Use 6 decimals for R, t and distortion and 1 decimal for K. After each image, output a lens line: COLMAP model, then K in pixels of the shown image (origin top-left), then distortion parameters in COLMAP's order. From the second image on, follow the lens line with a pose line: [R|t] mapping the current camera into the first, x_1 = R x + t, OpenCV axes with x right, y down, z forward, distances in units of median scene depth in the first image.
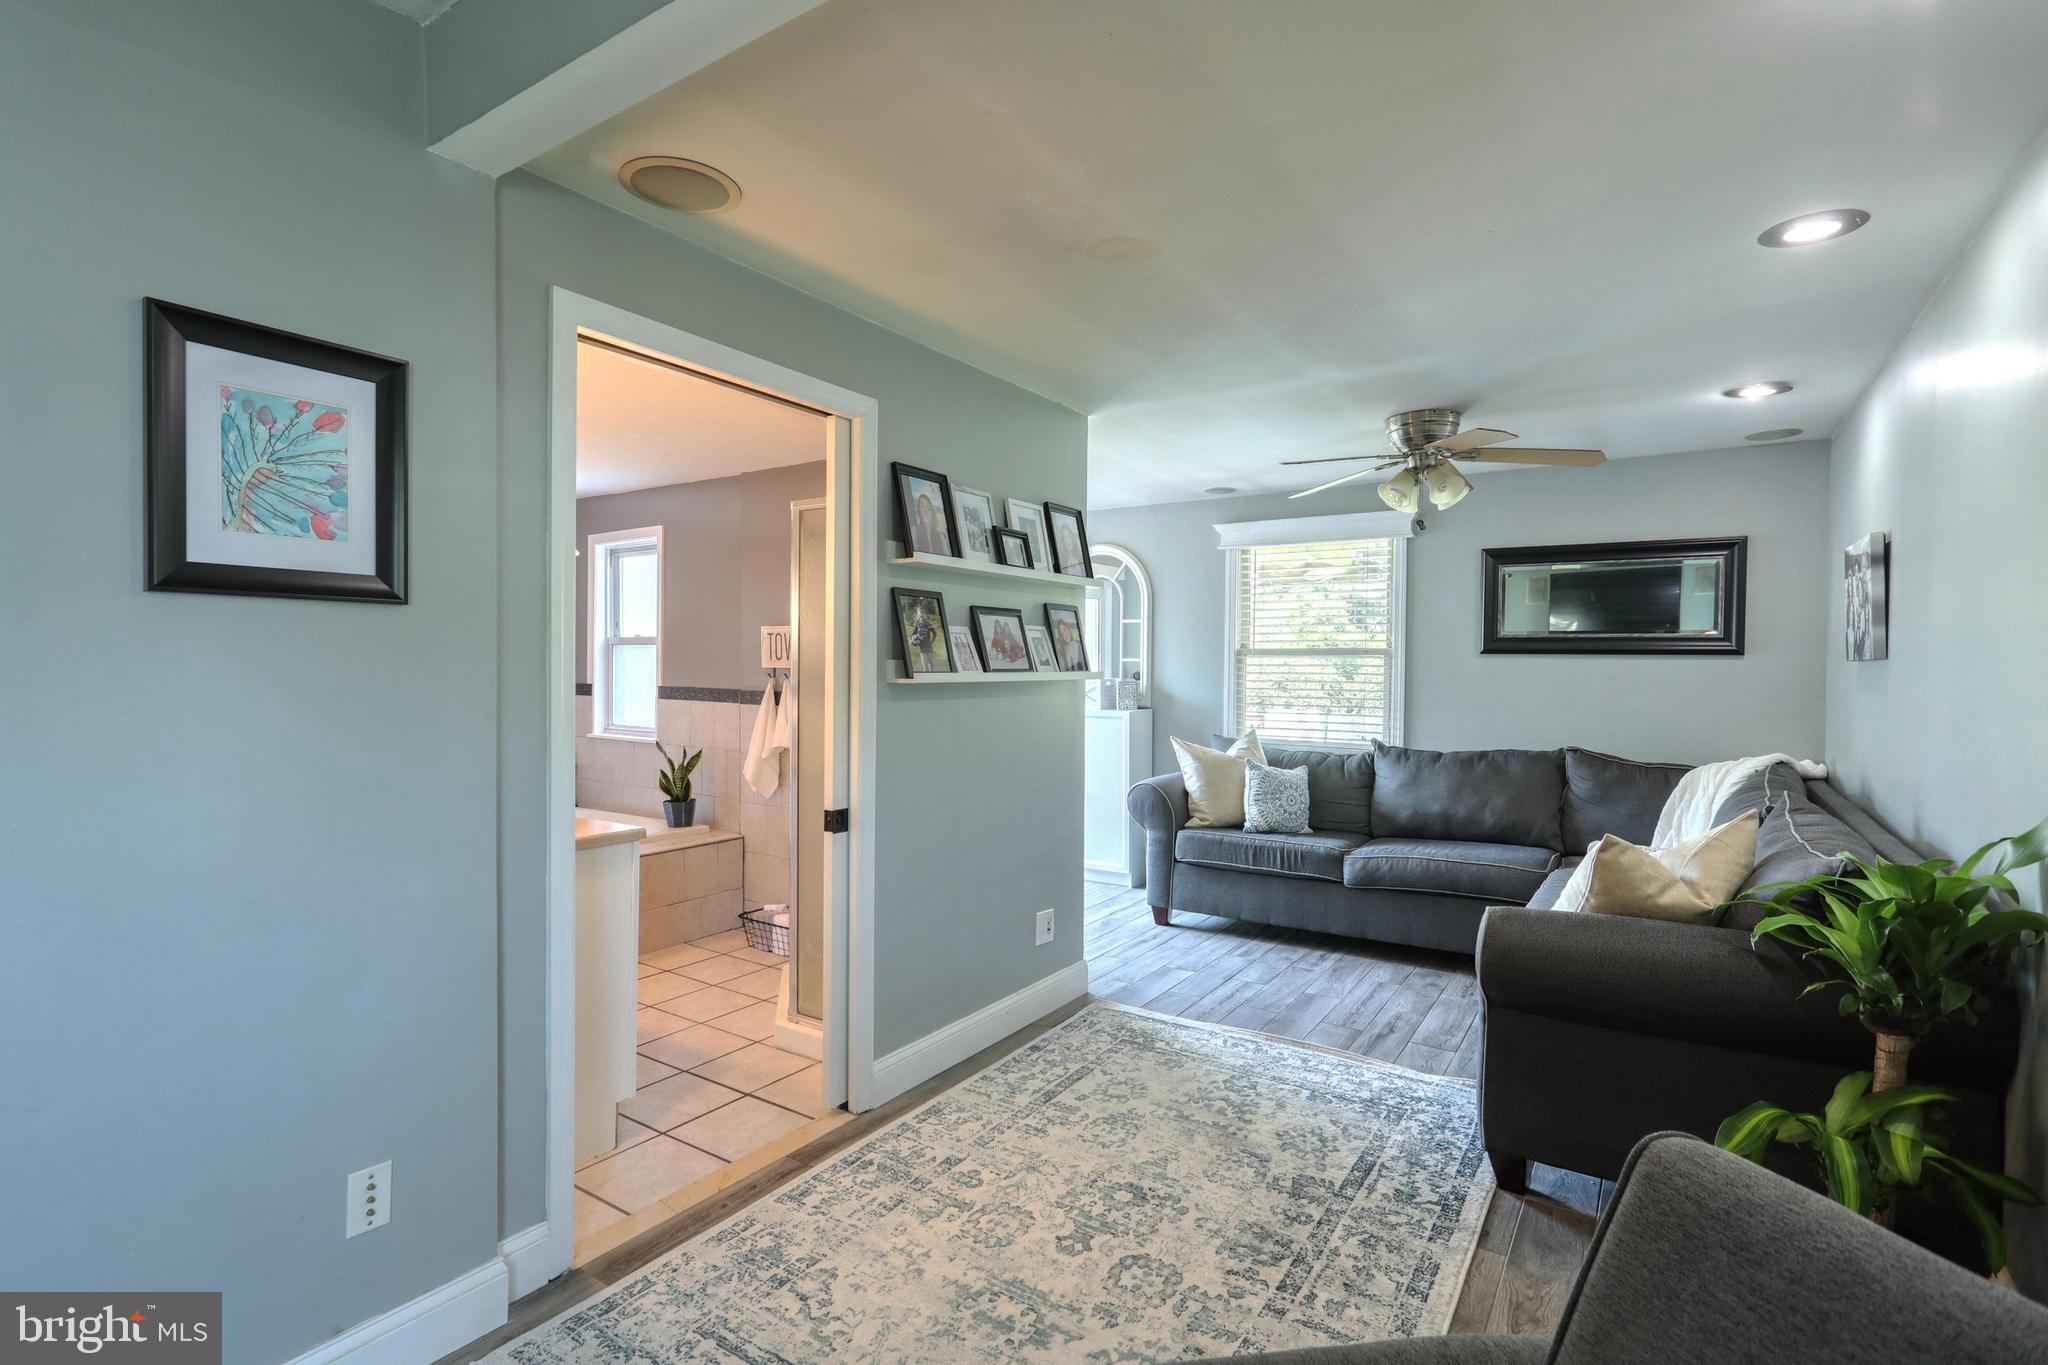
lens RADIAL K [[970.2, 0, 1023.9], [0, 970.2, 684.4], [0, 0, 1]] dist [-0.004471, 0.002870]
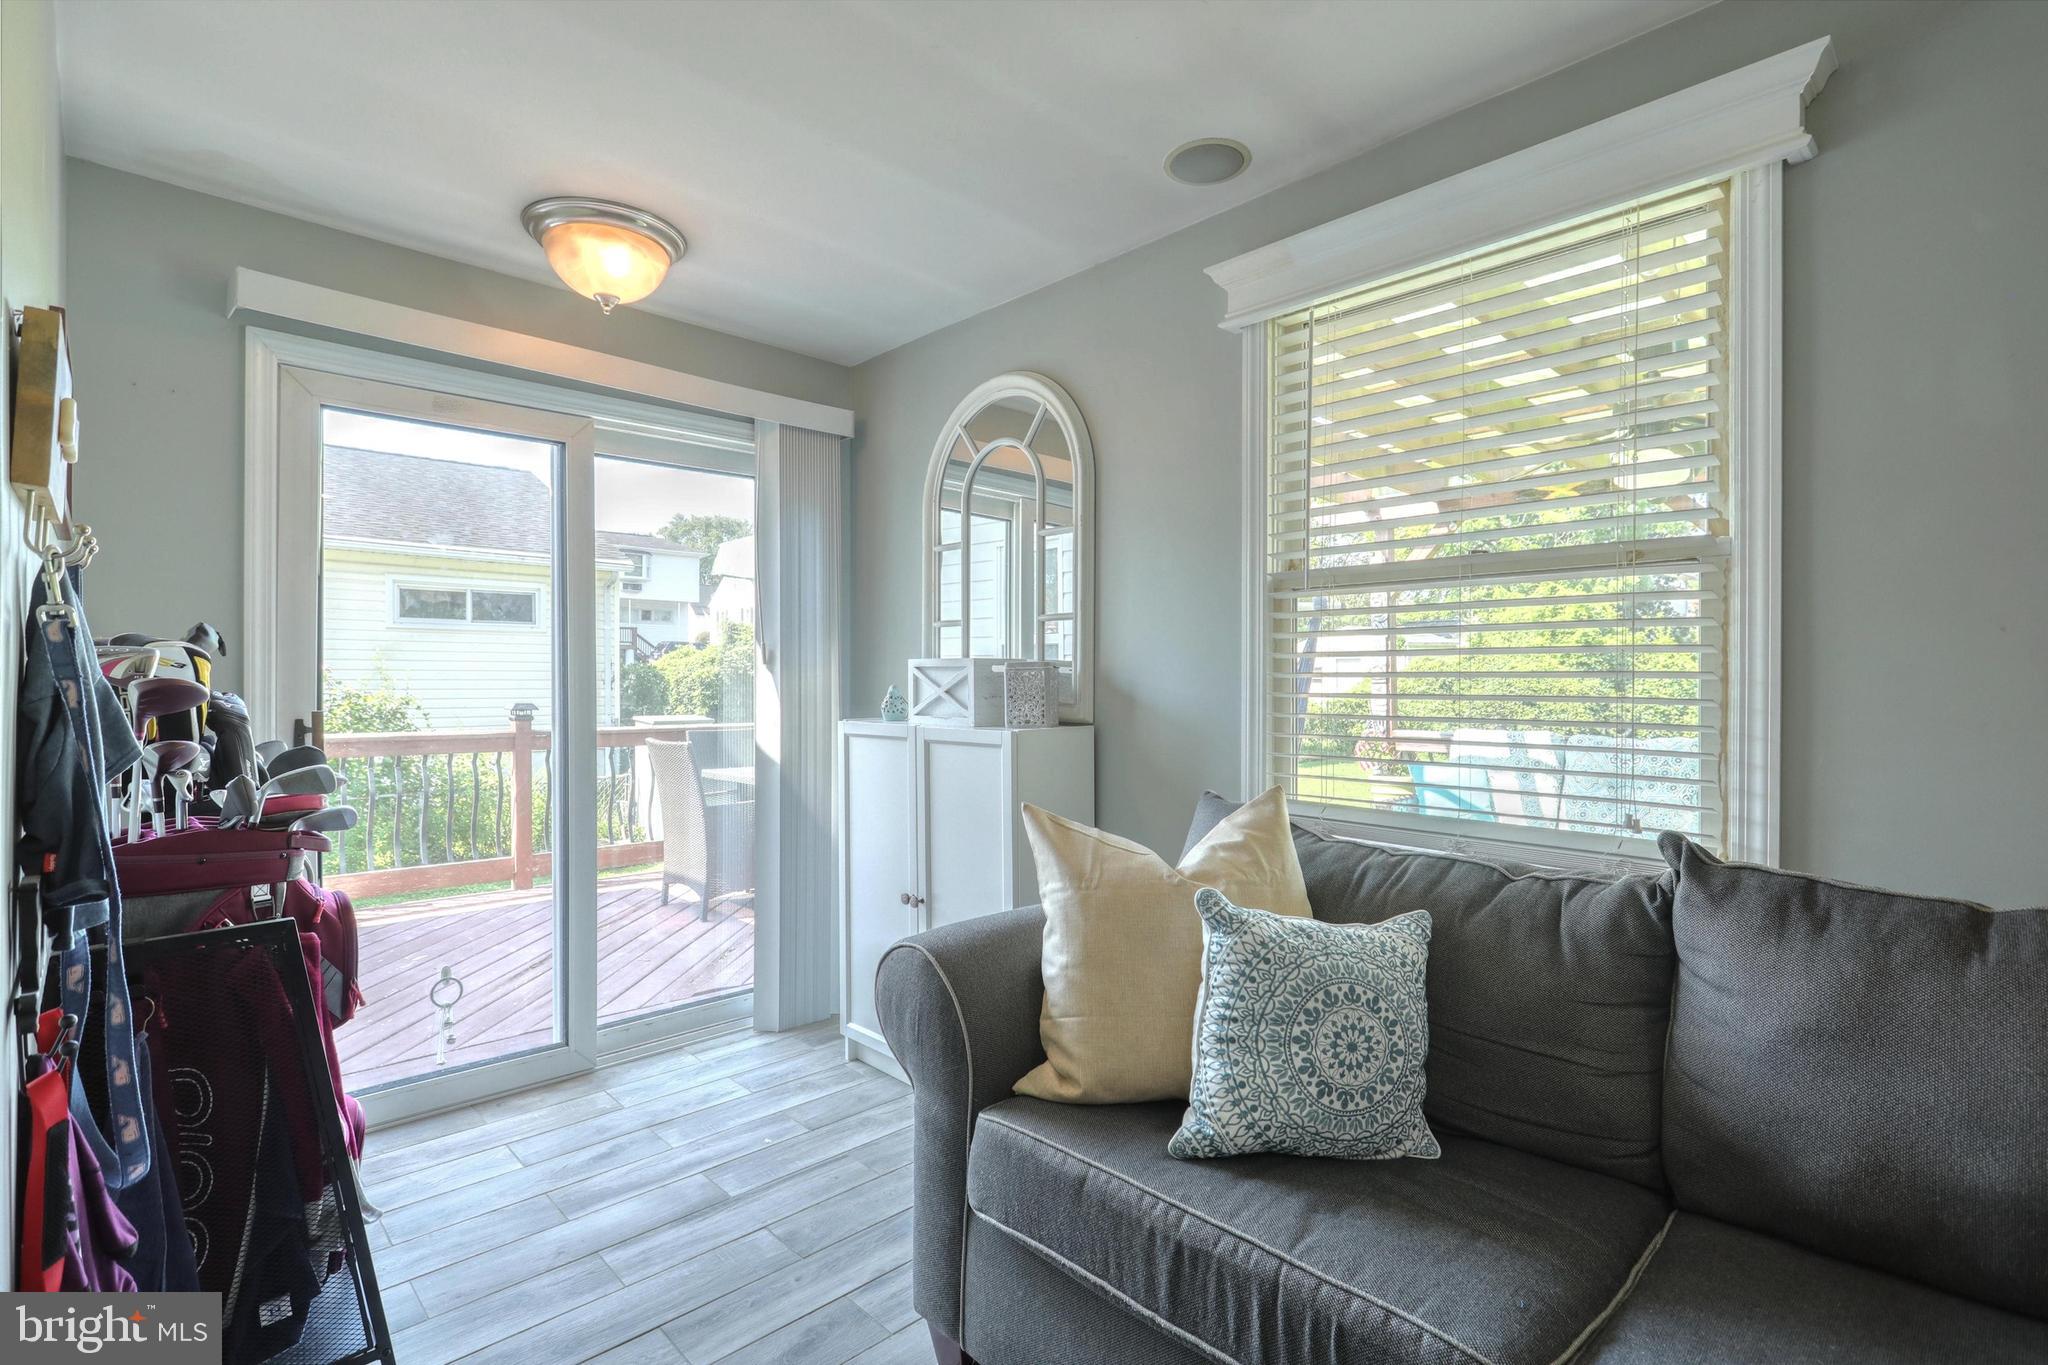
lens RADIAL K [[970.2, 0, 1020.6], [0, 970.2, 679.7], [0, 0, 1]] dist [-0.004471, 0.002870]
pose [[0.973347, -0.005631, -0.229268, 0.241673], [0.001137, 0.999805, -0.019728, 0.015961], [0.229334, 0.018942, 0.973163, 0.681775]]
